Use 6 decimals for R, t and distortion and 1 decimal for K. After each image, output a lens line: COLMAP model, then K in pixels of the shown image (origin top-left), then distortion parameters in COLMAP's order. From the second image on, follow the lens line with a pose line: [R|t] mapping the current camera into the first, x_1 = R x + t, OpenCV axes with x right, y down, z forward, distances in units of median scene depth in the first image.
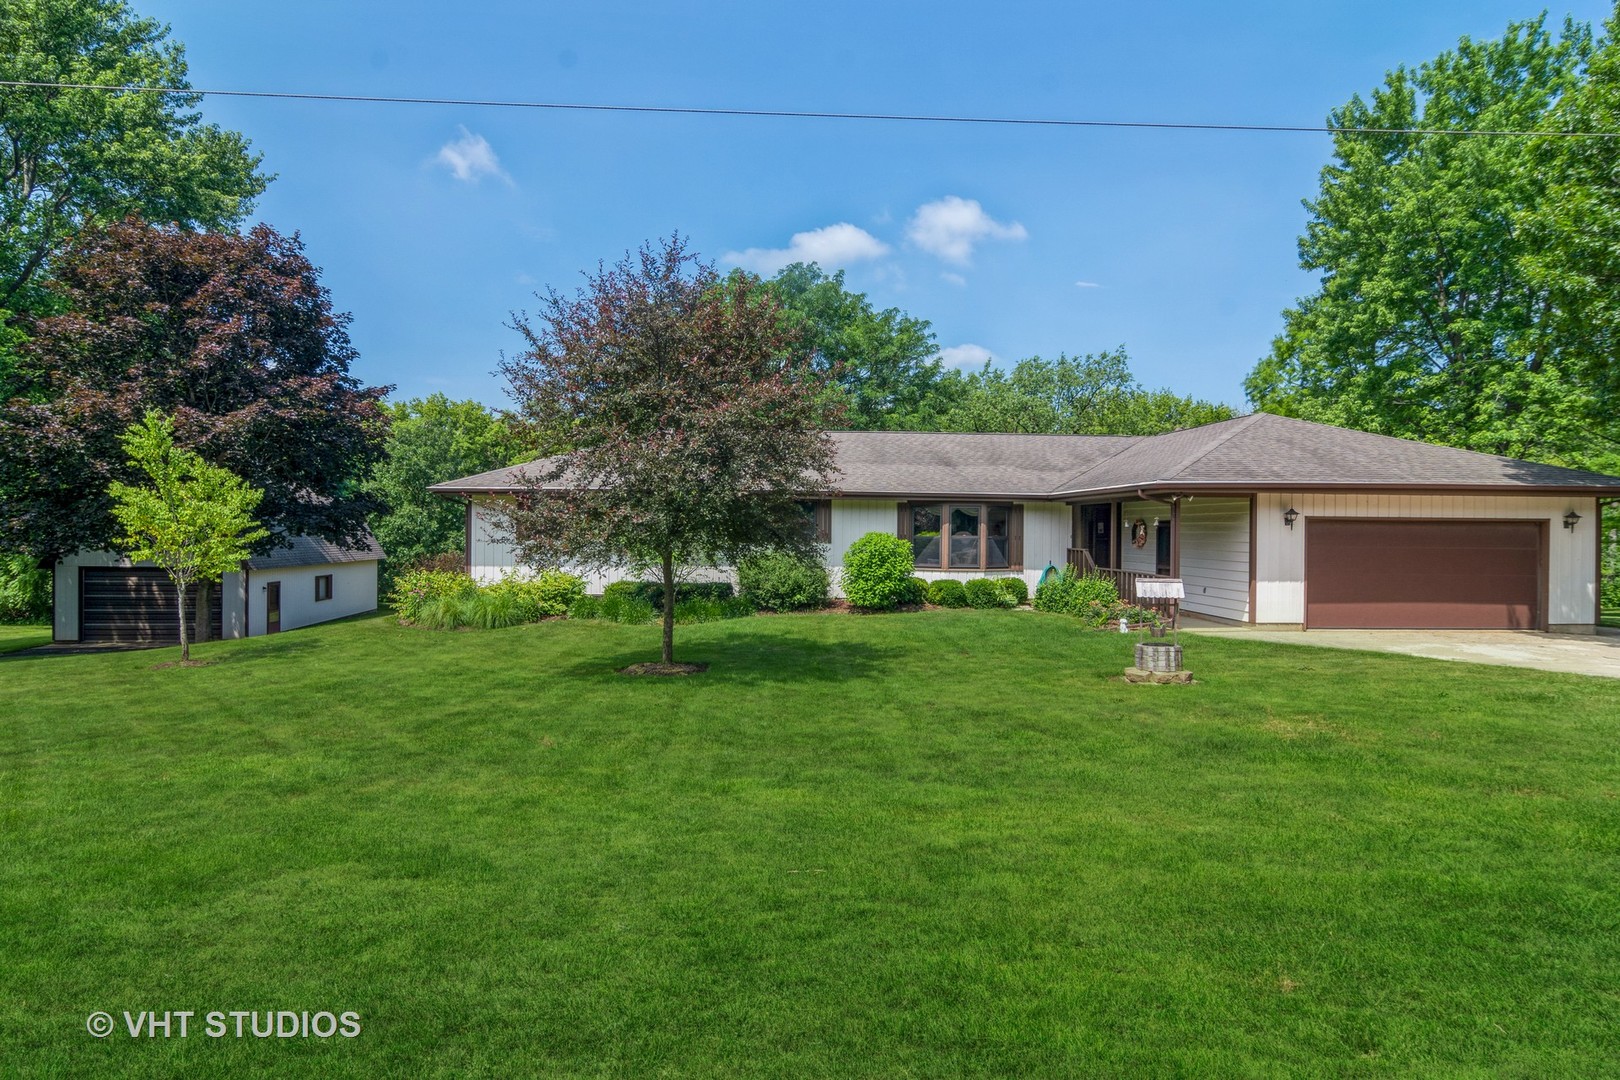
lens RADIAL K [[870.0, 0, 808.3], [0, 870.0, 540.0], [0, 0, 1]] dist [-0.001087, 0.001279]
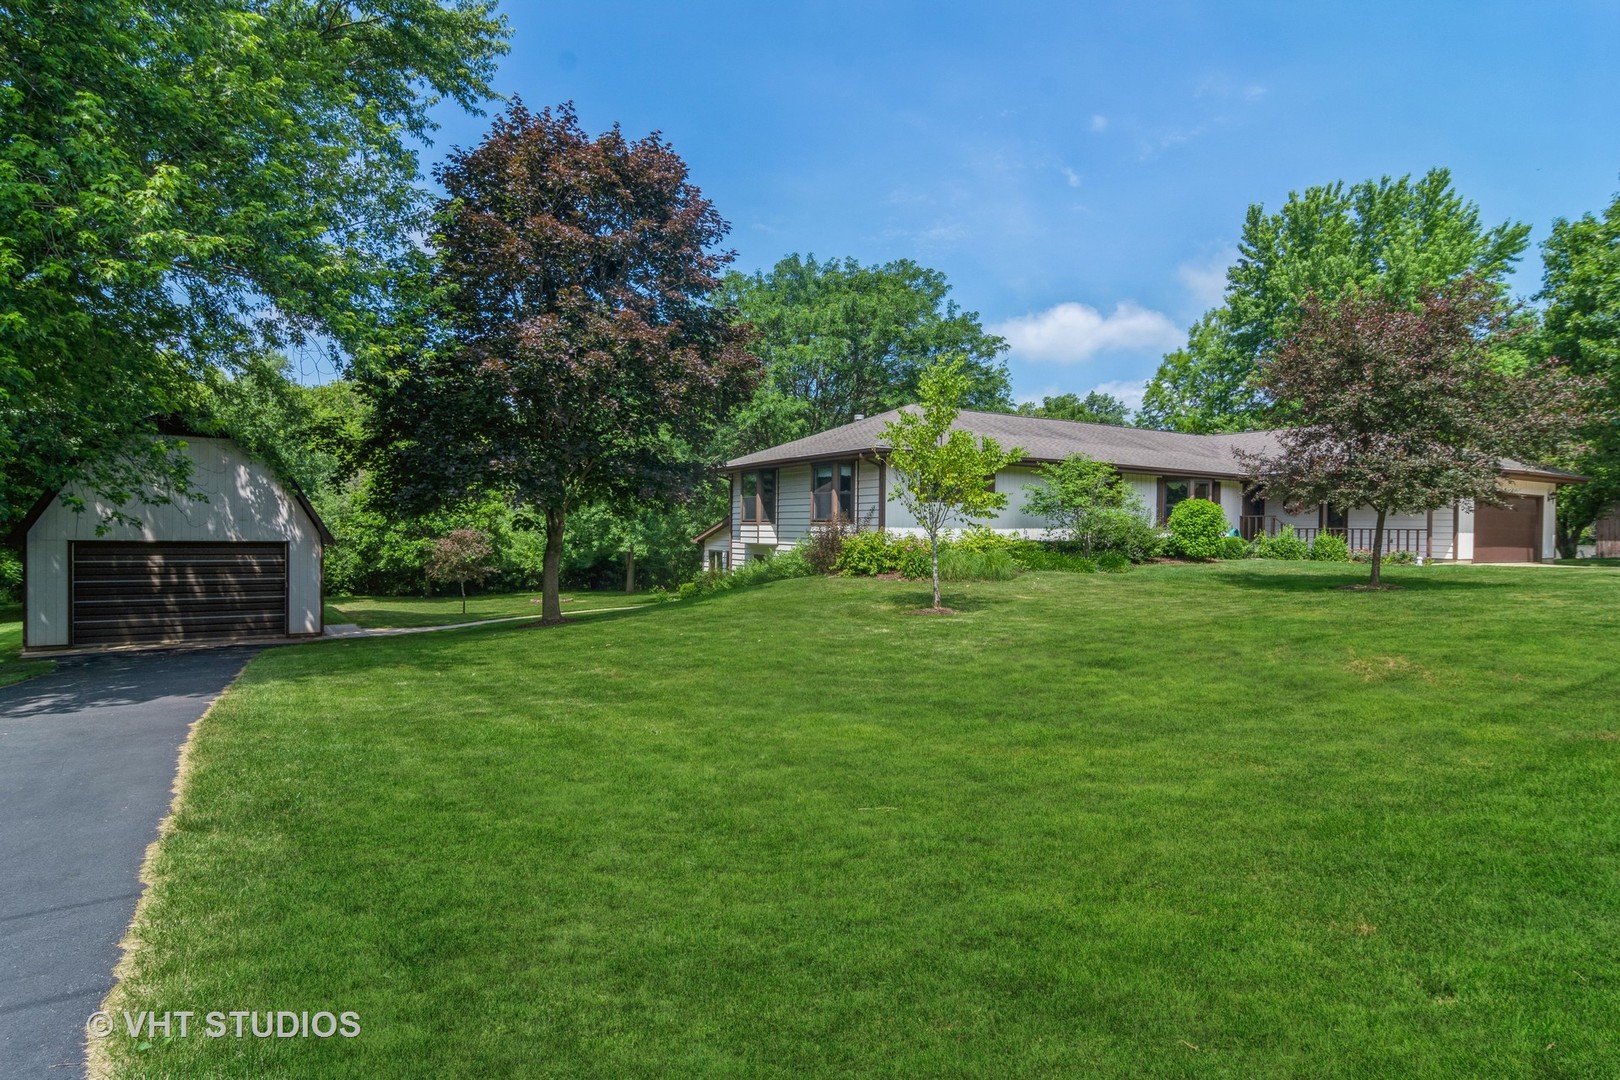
lens RADIAL K [[870.0, 0, 805.1], [0, 870.0, 536.9], [0, 0, 1]] dist [-0.001087, 0.001279]
pose [[0.889926, -0.004301, 0.456084, -0.984842], [0.001646, 0.999979, 0.006218, 0.036047], [-0.456101, -0.004783, 0.889915, 0.130119]]
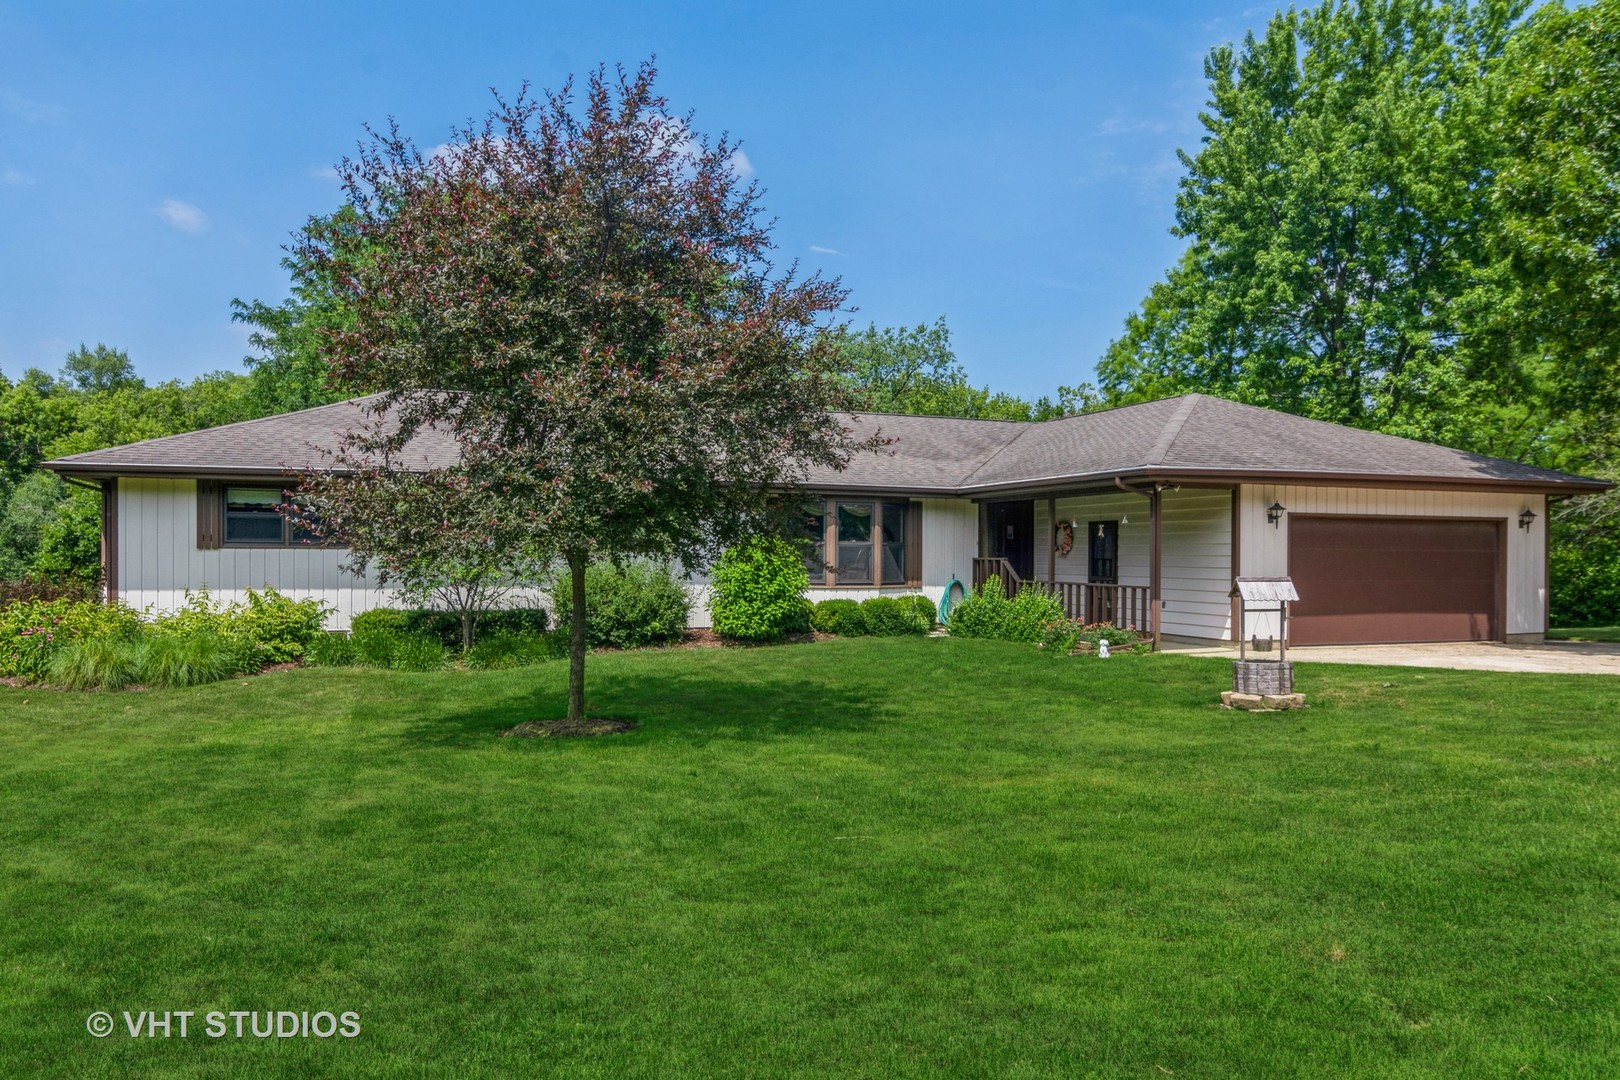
lens RADIAL K [[1117.3, 0, 814.3], [0, 1117.3, 585.1], [0, 0, 1]] dist [-0.007367, -0.002328]
pose [[0.954327, -0.012231, 0.298513, -0.153247], [0.007693, 0.999836, 0.016374, 0.017755], [-0.298665, -0.013329, 0.954265, 0.089144]]
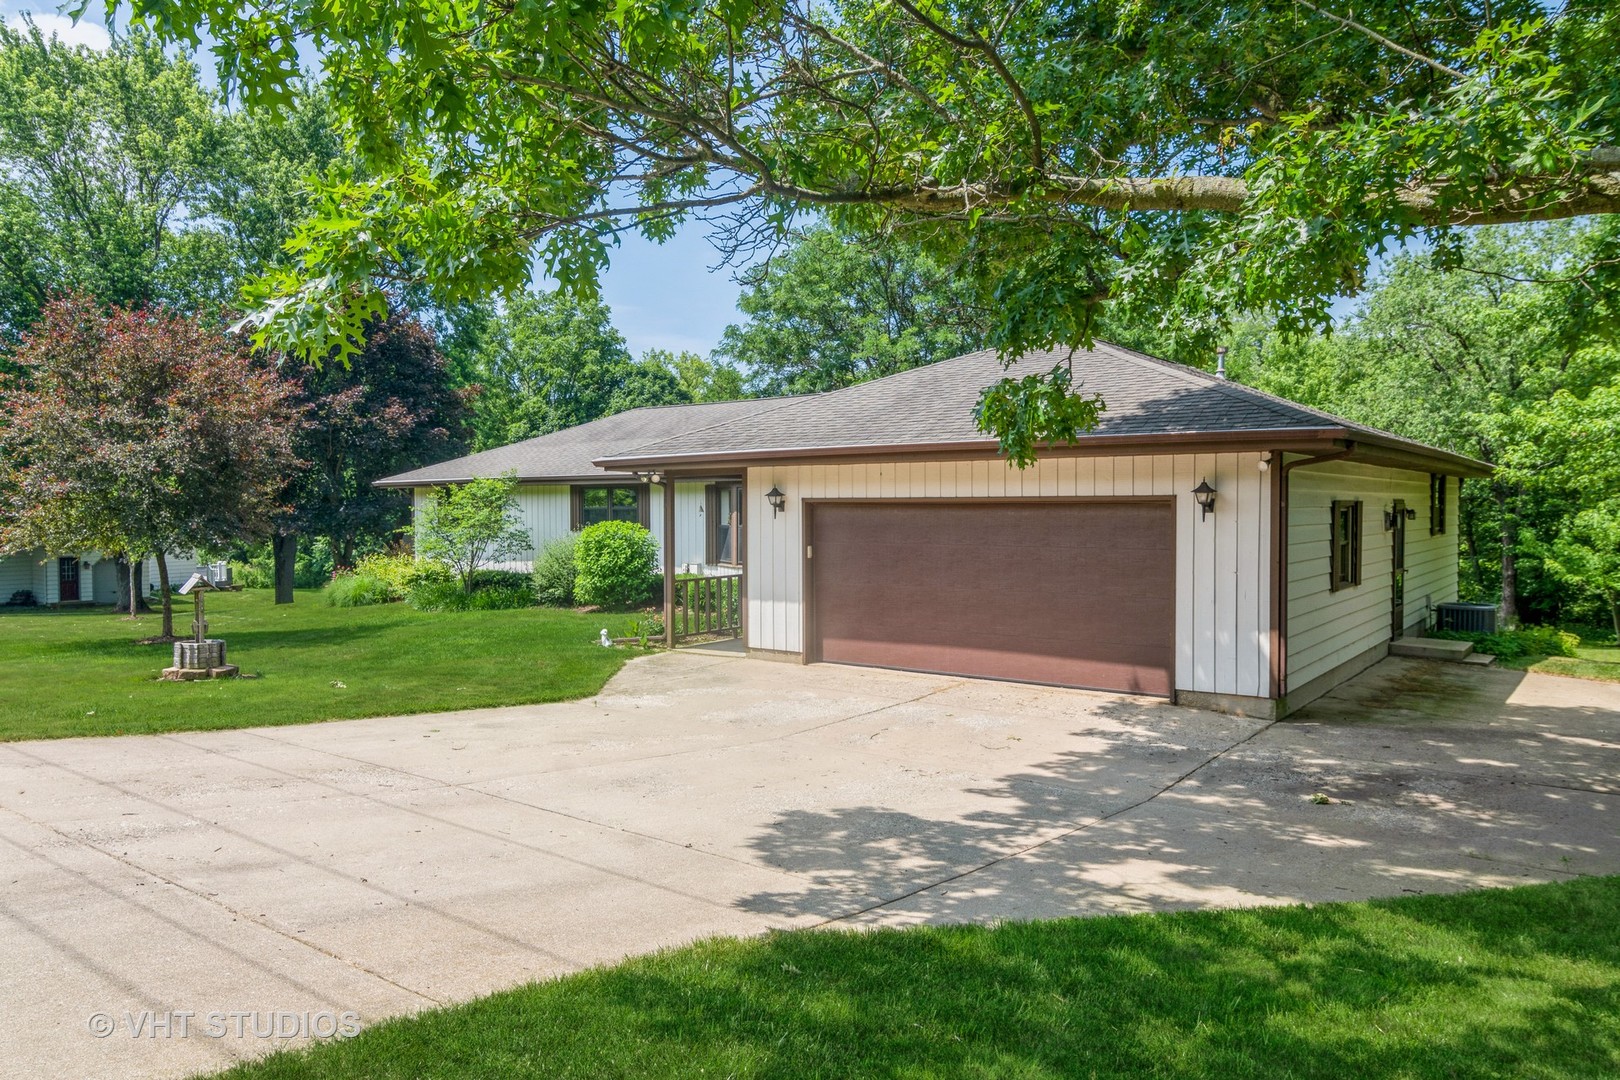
lens RADIAL K [[1117.3, 0, 808.1], [0, 1117.3, 537.4], [0, 0, 1]] dist [-0.007367, -0.002328]
pose [[0.764668, 0.005633, -0.644399, 0.934227], [0.012710, 0.999635, 0.023820, -0.014723], [0.644299, -0.026404, 0.764318, 0.272922]]
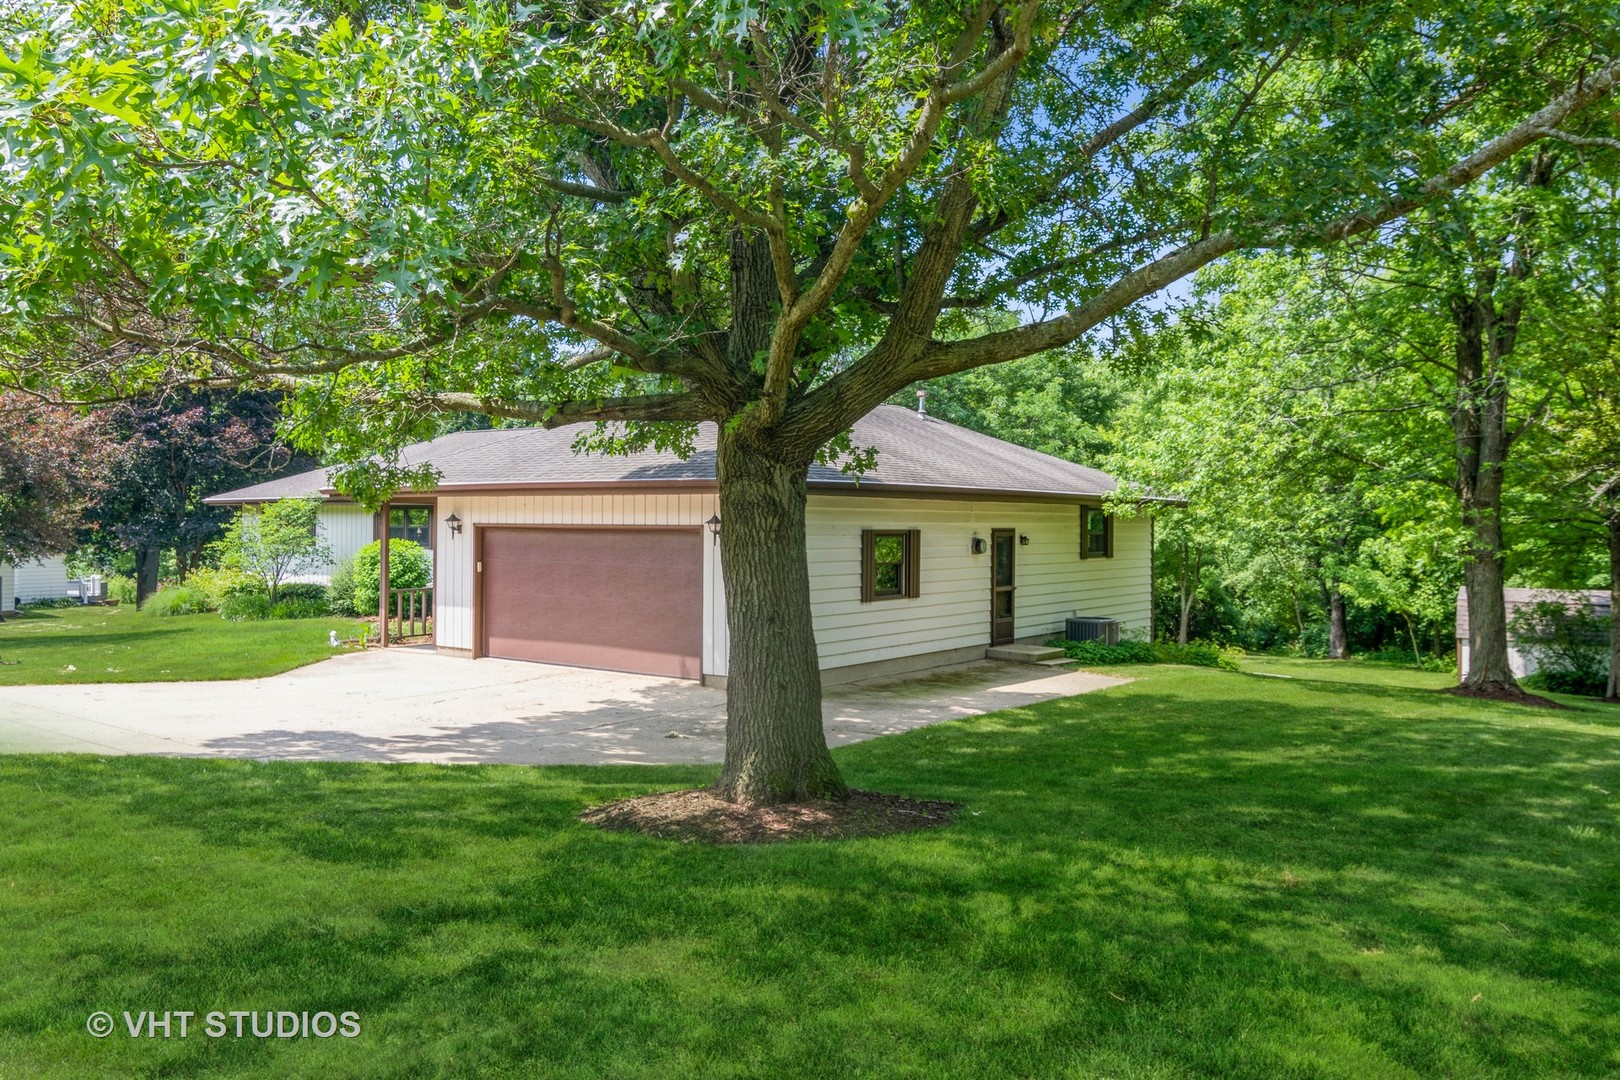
lens RADIAL K [[1255.0, 0, 810.8], [0, 1255.0, 530.1], [0, 0, 1]] dist [-0.012542, 0.002007]
pose [[0.770060, -0.001015, -0.637971, 1.303073], [0.003385, 0.999991, 0.002495, -0.018818], [0.637963, -0.004080, 0.770057, 0.228961]]
